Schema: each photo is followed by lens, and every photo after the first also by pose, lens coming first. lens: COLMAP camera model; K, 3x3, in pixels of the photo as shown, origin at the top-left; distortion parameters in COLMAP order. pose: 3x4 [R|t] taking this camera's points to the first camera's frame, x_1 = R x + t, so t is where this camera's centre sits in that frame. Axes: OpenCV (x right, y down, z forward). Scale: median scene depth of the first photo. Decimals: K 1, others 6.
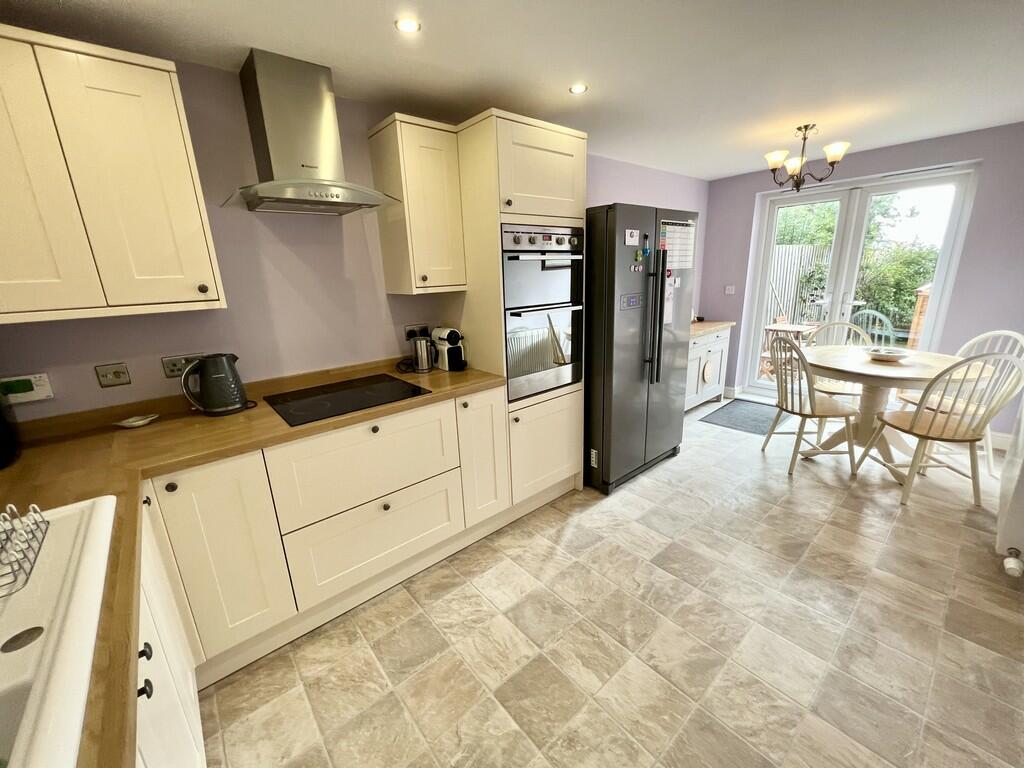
lens RADIAL K [[411.2, 0, 514.0], [0, 411.2, 383.4], [0, 0, 1]] dist [0.001375, 0.000072]
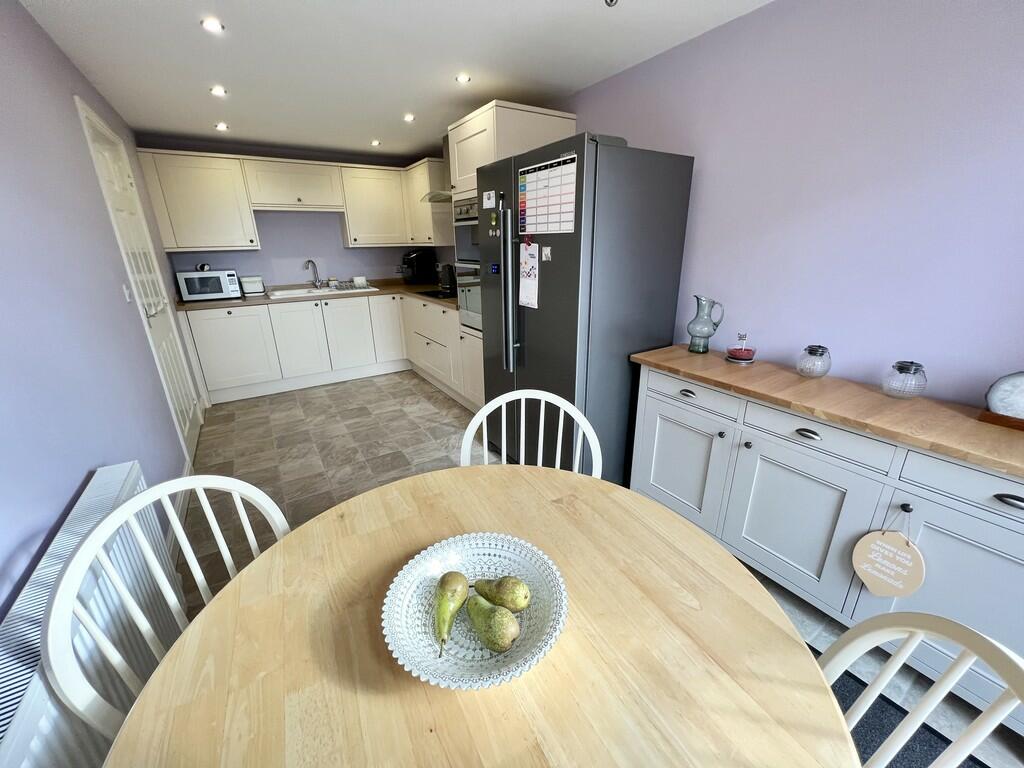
lens RADIAL K [[411.2, 0, 512.0], [0, 411.2, 385.2], [0, 0, 1]] dist [0.001375, 0.000072]
pose [[-0.145950, 0.363796, -0.919974, 1.431253], [-0.238251, 0.889635, 0.389596, -0.387584], [0.960175, 0.276046, -0.043167, 1.316508]]
